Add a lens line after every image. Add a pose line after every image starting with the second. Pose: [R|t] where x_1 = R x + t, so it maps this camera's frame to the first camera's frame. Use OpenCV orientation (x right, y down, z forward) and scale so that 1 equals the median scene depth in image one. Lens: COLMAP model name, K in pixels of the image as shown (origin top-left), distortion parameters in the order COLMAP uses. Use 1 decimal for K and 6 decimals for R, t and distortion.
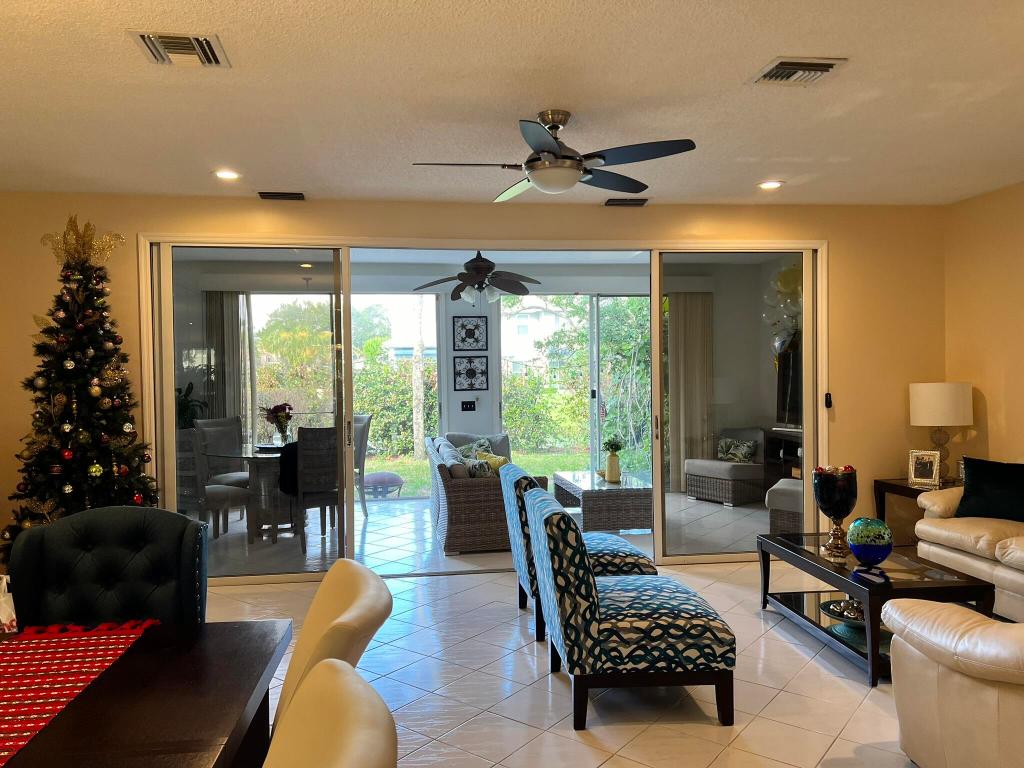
lens RADIAL K [[764.9, 0, 517.5], [0, 764.9, 381.8], [0, 0, 1]] dist [0.064633, -0.069130]
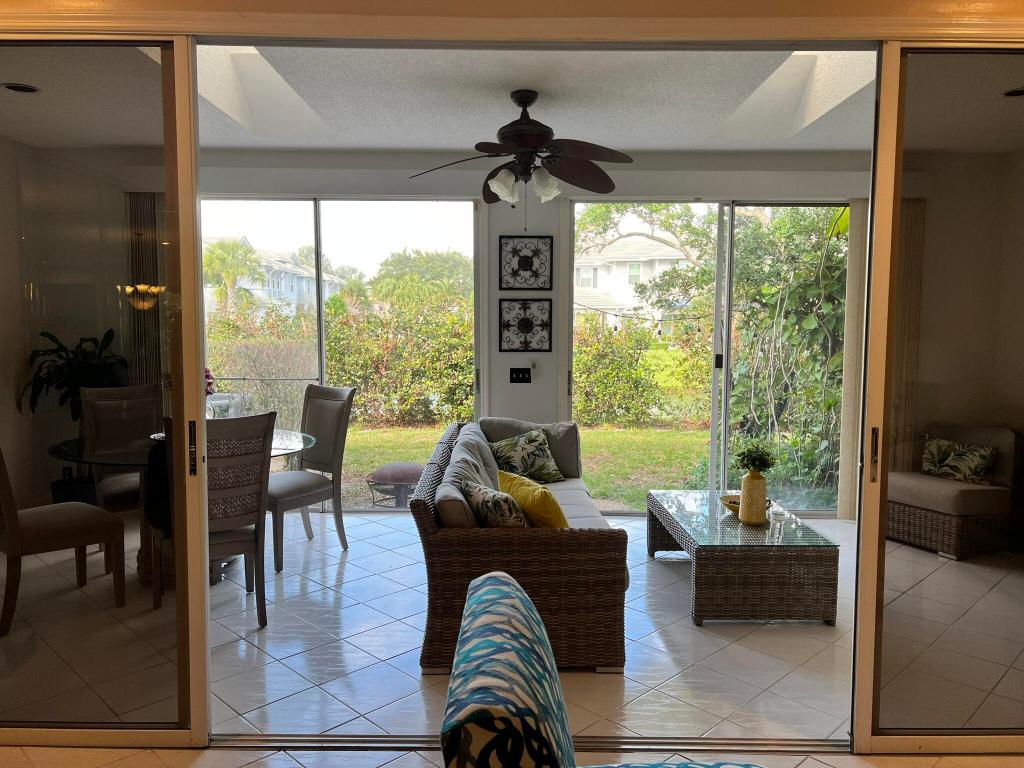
lens RADIAL K [[764.9, 0, 517.5], [0, 764.9, 381.8], [0, 0, 1]] dist [0.064633, -0.069130]
pose [[0.989143, 0.030651, -0.143721, 0.039342], [-0.021734, 0.997764, 0.063206, -0.005874], [0.145337, -0.059396, 0.987598, 0.514400]]
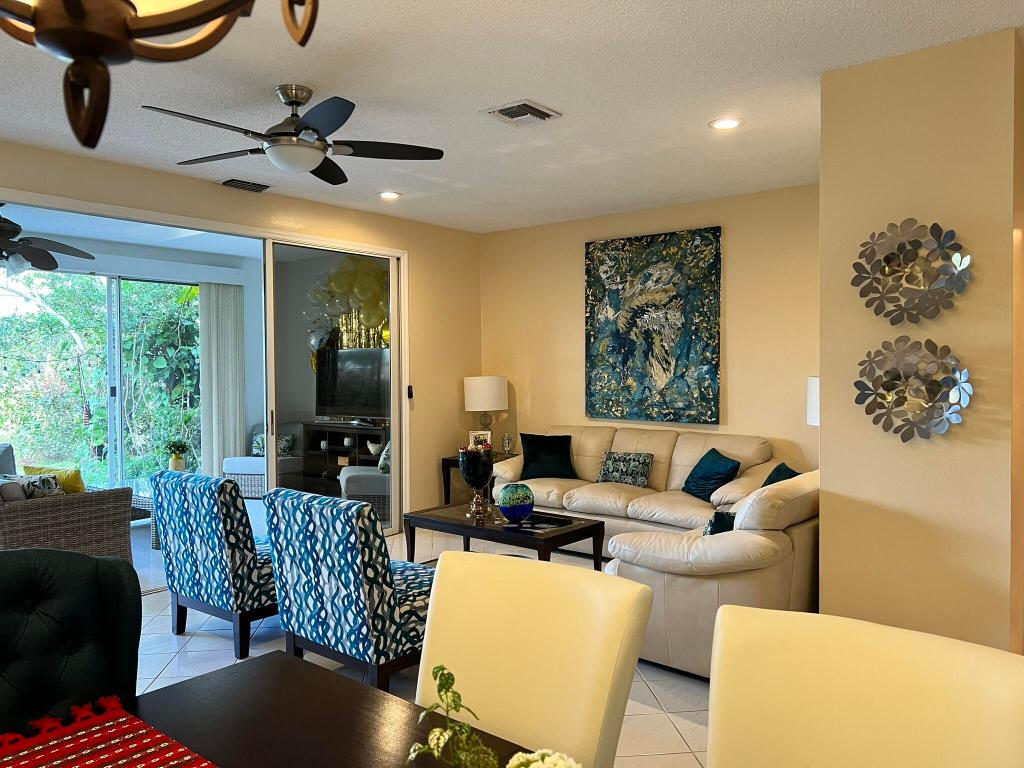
lens RADIAL K [[756.2, 0, 510.7], [0, 756.2, 378.5], [0, 0, 1]] dist [0.122253, -0.130381]
pose [[0.733540, -0.004277, 0.679633, -0.249421], [0.005753, 0.999983, 0.000084, 0.005103], [-0.679622, 0.003848, 0.733552, 0.079317]]
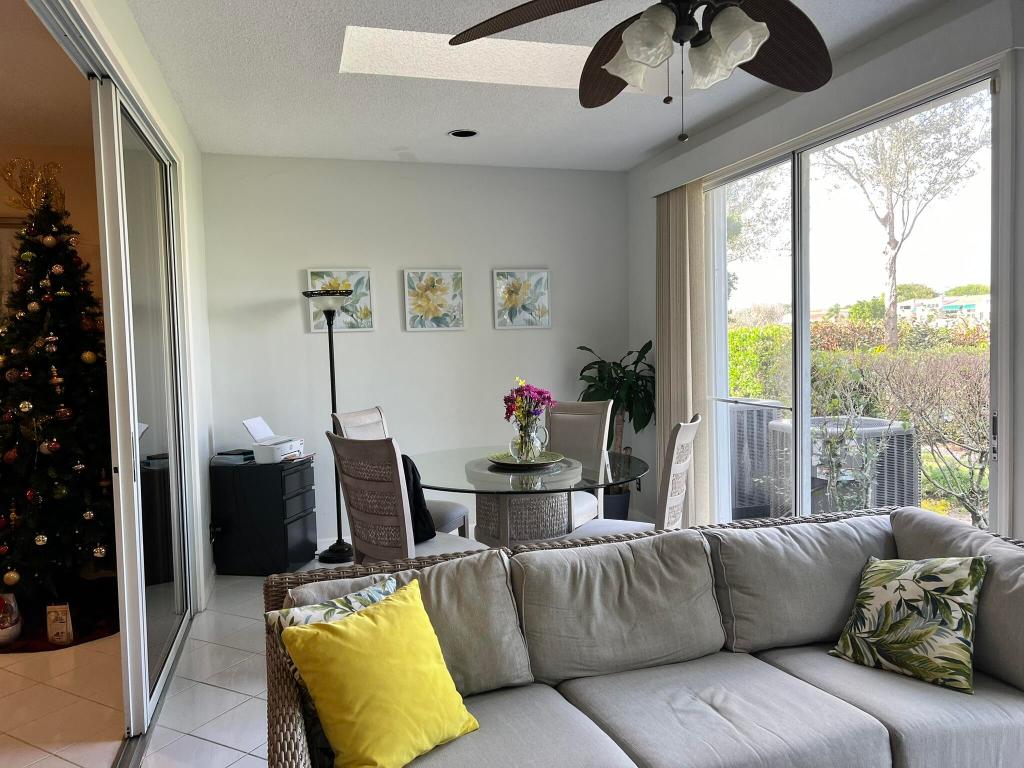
lens RADIAL K [[756.2, 0, 510.7], [0, 756.2, 378.5], [0, 0, 1]] dist [0.122253, -0.130381]
pose [[0.150044, 0.059198, -0.986906, 0.282682], [0.010135, 0.998061, 0.061408, -0.014128], [0.988627, -0.019216, 0.149153, 1.074157]]
